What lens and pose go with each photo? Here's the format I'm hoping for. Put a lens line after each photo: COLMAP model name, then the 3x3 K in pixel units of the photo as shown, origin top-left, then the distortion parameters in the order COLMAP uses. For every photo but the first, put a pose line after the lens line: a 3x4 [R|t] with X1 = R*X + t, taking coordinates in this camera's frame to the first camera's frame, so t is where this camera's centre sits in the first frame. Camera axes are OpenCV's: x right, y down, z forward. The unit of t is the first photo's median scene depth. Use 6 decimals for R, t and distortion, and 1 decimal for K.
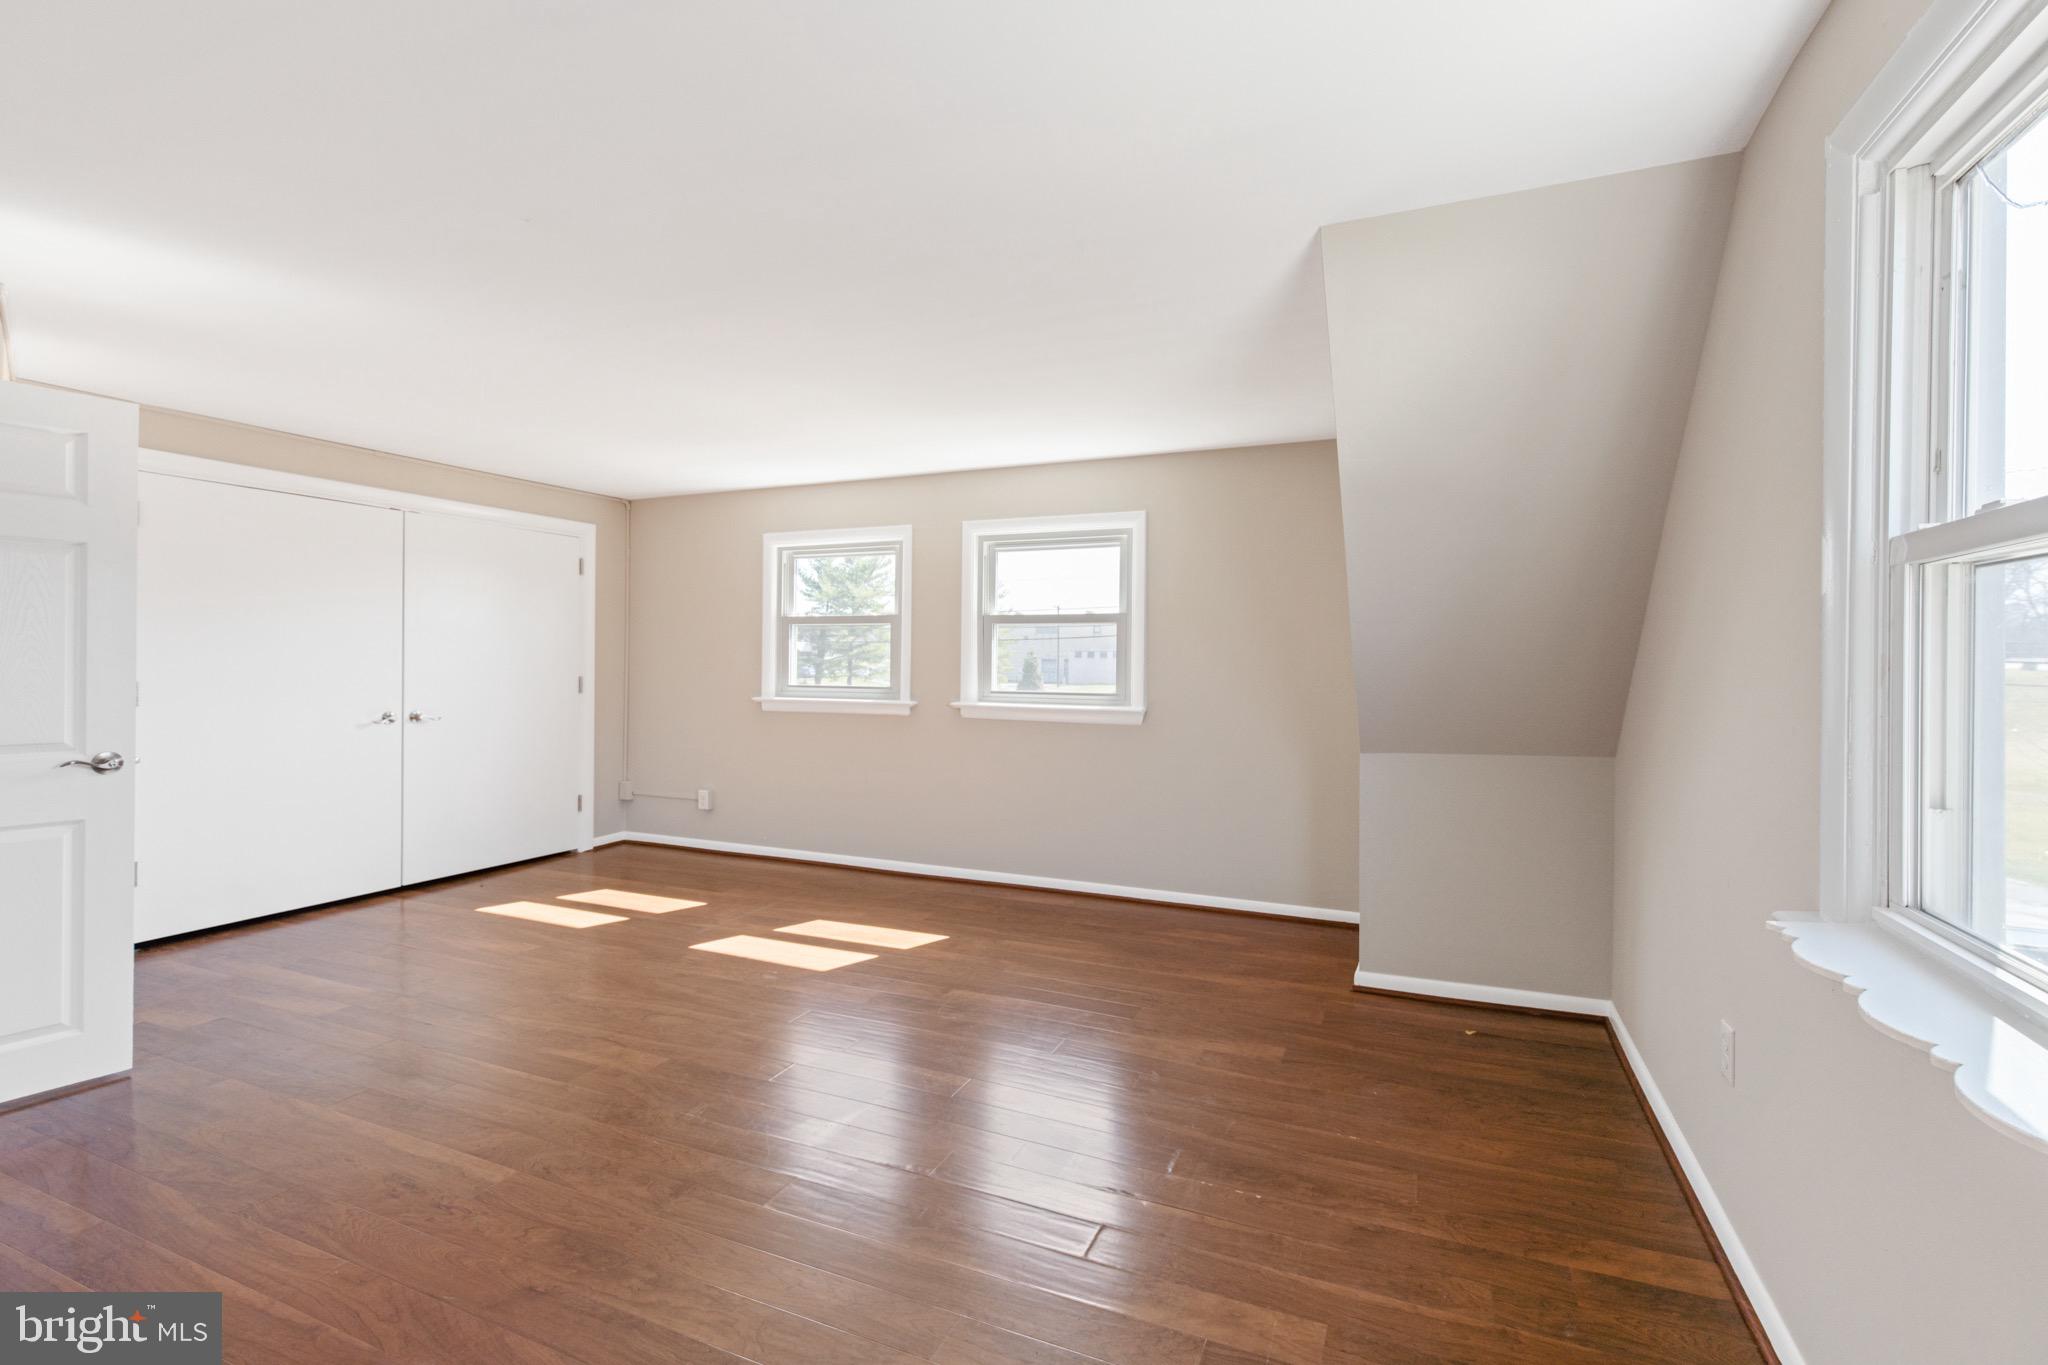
lens RADIAL K [[910.8, 0, 1027.6], [0, 910.8, 672.6], [0, 0, 1]] dist [0.002721, 0.000608]
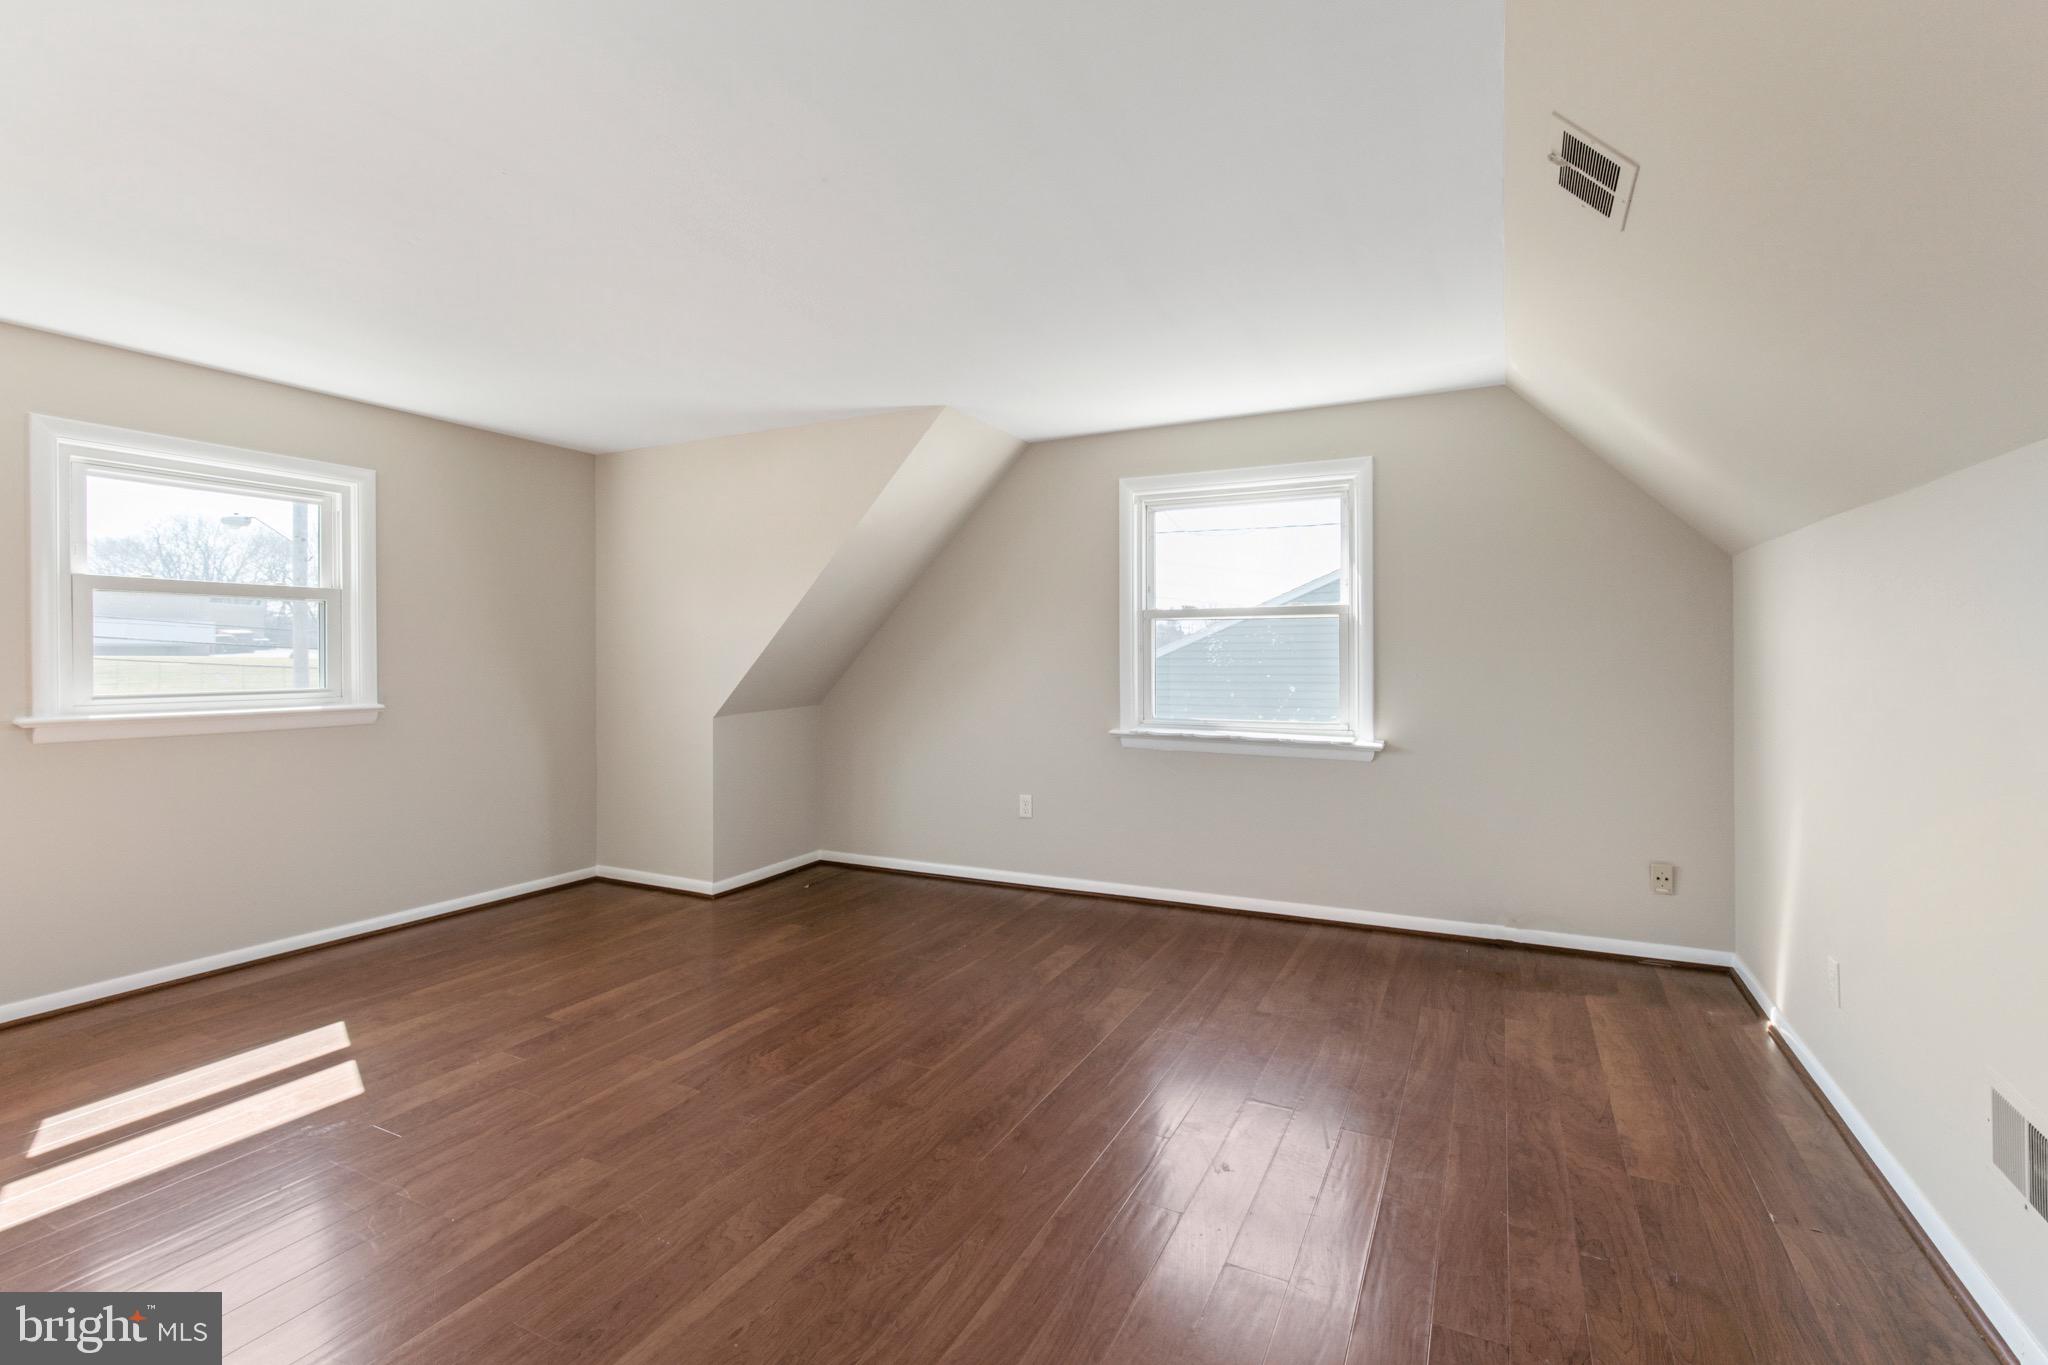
lens RADIAL K [[949.0, 0, 1018.7], [0, 949.0, 660.1], [0, 0, 1]] dist [0.017966, 0.000039]
pose [[0.056478, -0.011440, 0.998338, -0.996561], [0.014552, 0.999838, 0.010634, -0.003036], [-0.998298, 0.013927, 0.056635, 0.487648]]
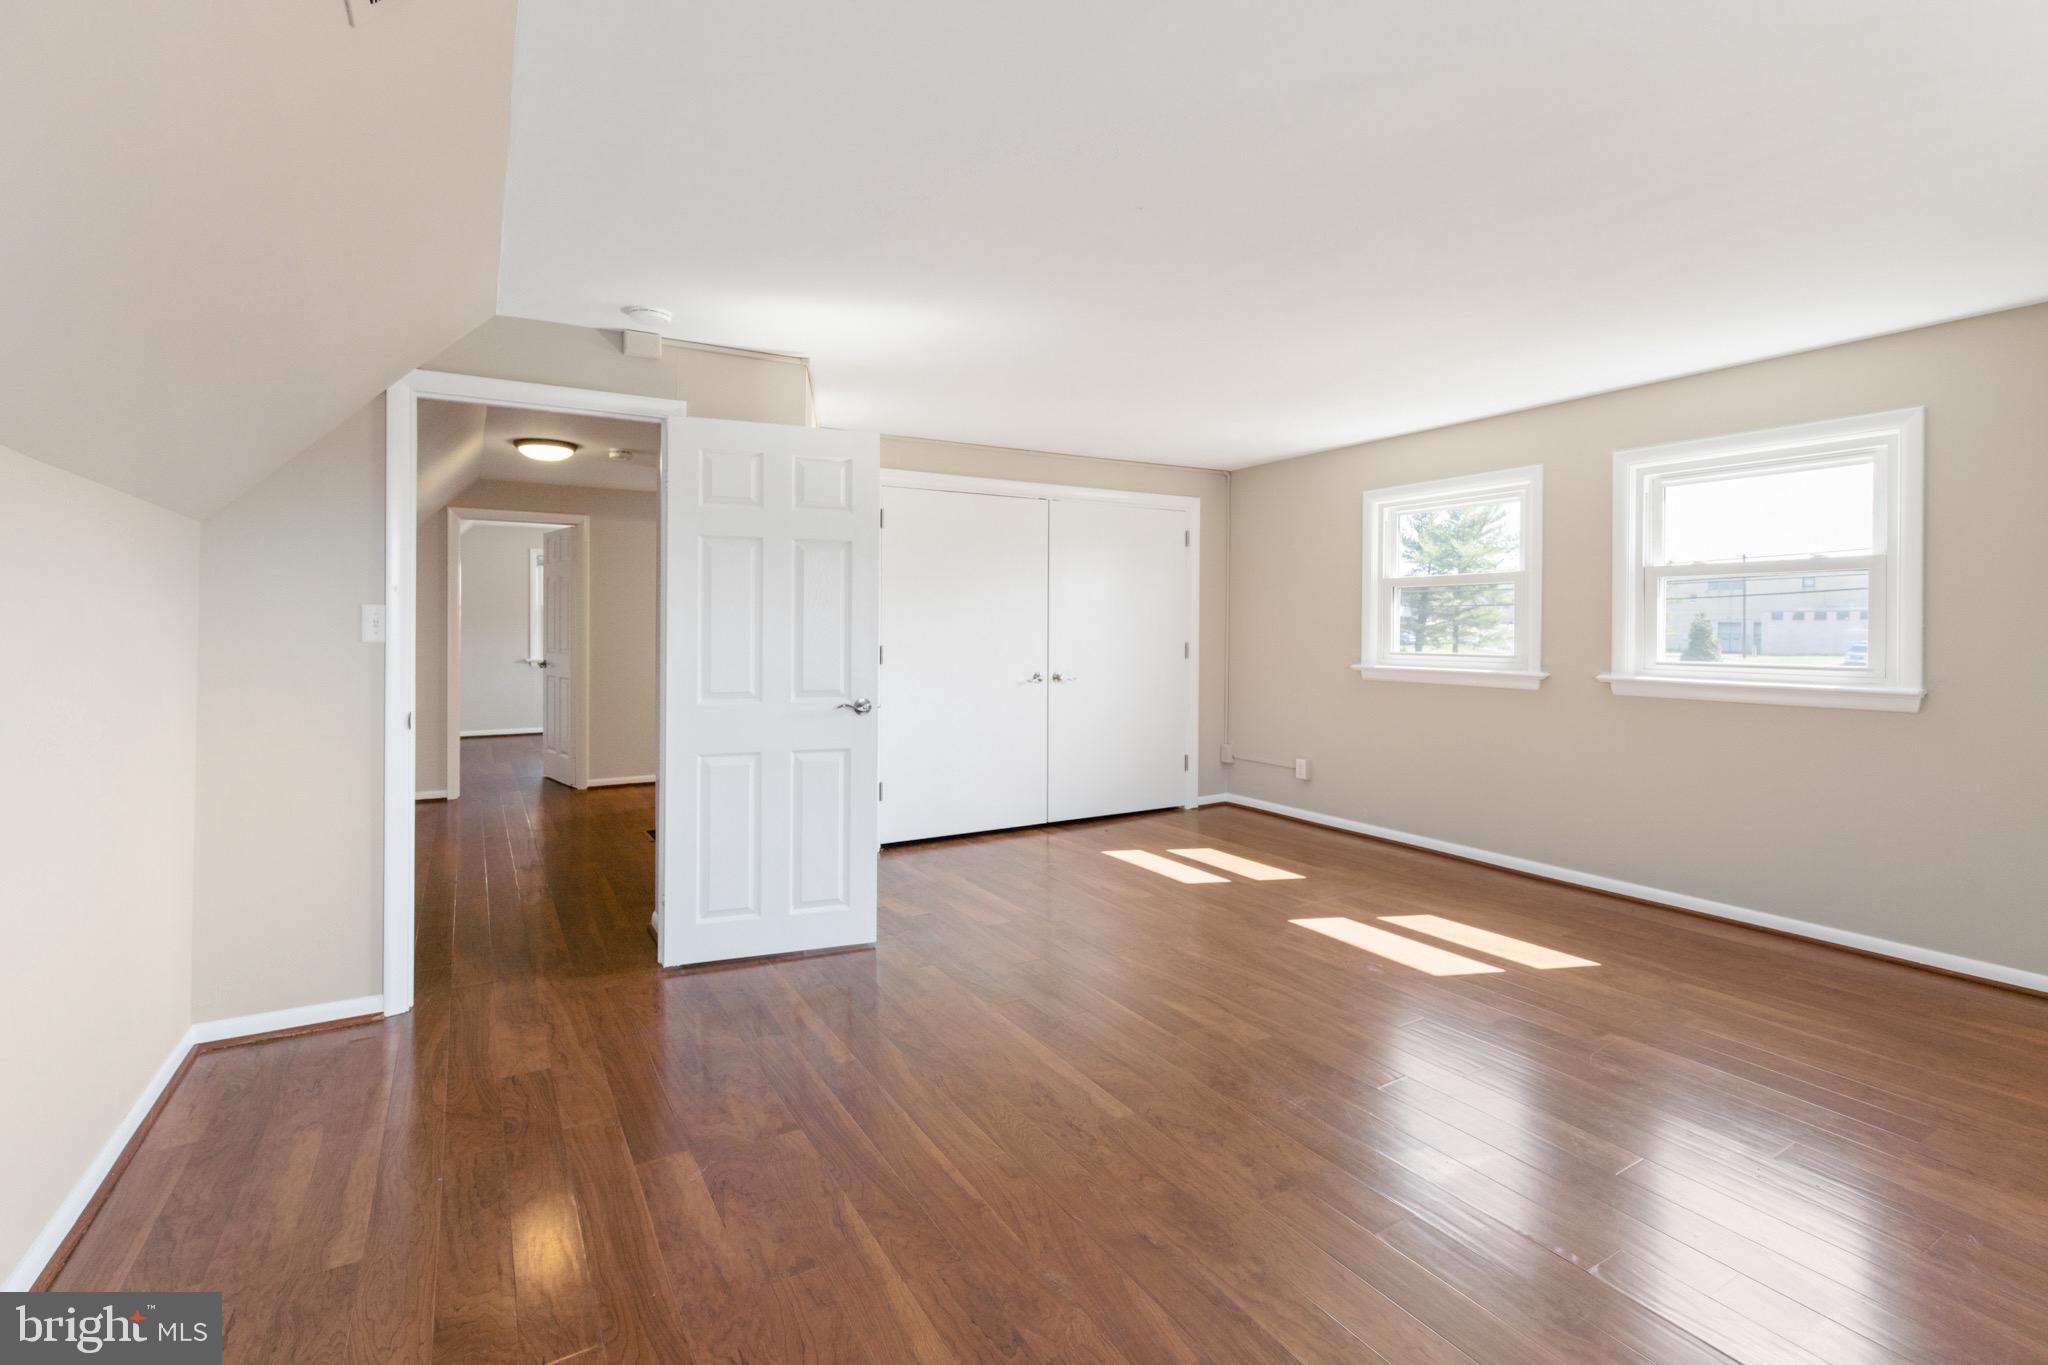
lens RADIAL K [[931.7, 0, 1037.3], [0, 931.7, 628.0], [0, 0, 1]] dist [0.002042, 0.000157]
pose [[0.816929, -0.007113, -0.576695, -0.017763], [-0.000009, 0.999924, -0.012345, 0.001193], [0.576739, 0.010090, 0.816866, 0.034933]]
